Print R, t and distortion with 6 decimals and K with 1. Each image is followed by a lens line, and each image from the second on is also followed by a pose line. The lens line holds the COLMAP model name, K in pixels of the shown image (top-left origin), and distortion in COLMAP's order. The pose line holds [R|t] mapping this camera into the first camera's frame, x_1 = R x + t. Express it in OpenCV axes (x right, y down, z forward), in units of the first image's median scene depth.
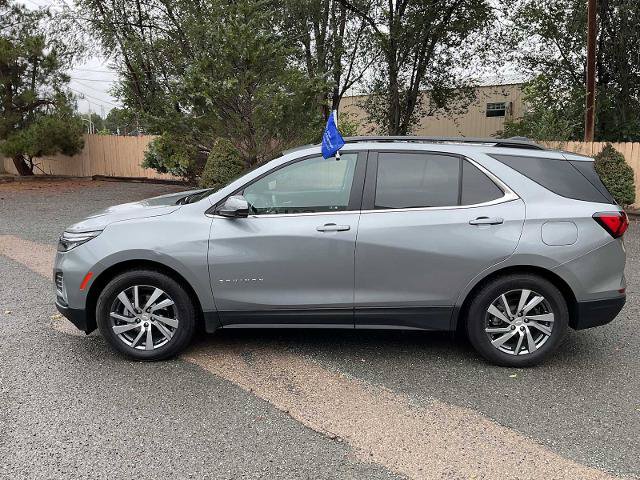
lens RADIAL K [[531.7, 0, 315.8], [0, 531.7, 239.3], [0, 0, 1]] dist [0.067101, -0.114530]
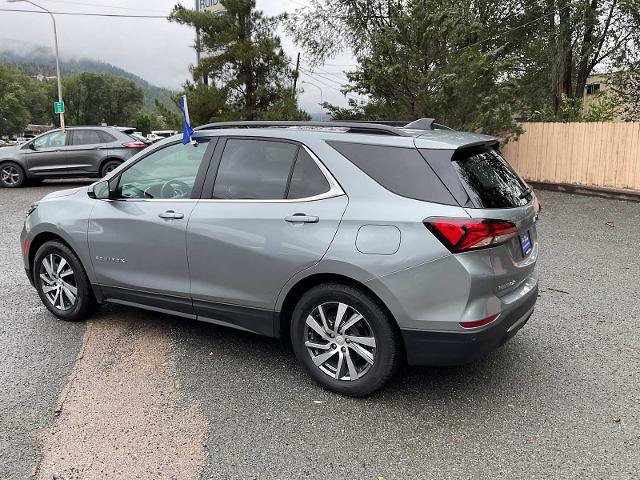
lens RADIAL K [[531.7, 0, 322.1], [0, 531.7, 244.3], [0, 0, 1]] dist [0.067101, -0.114530]
pose [[0.873896, 0.087869, -0.478105, 0.735370], [-0.072822, 0.996093, 0.049962, -0.036507], [0.480627, -0.008845, 0.876880, 0.250730]]
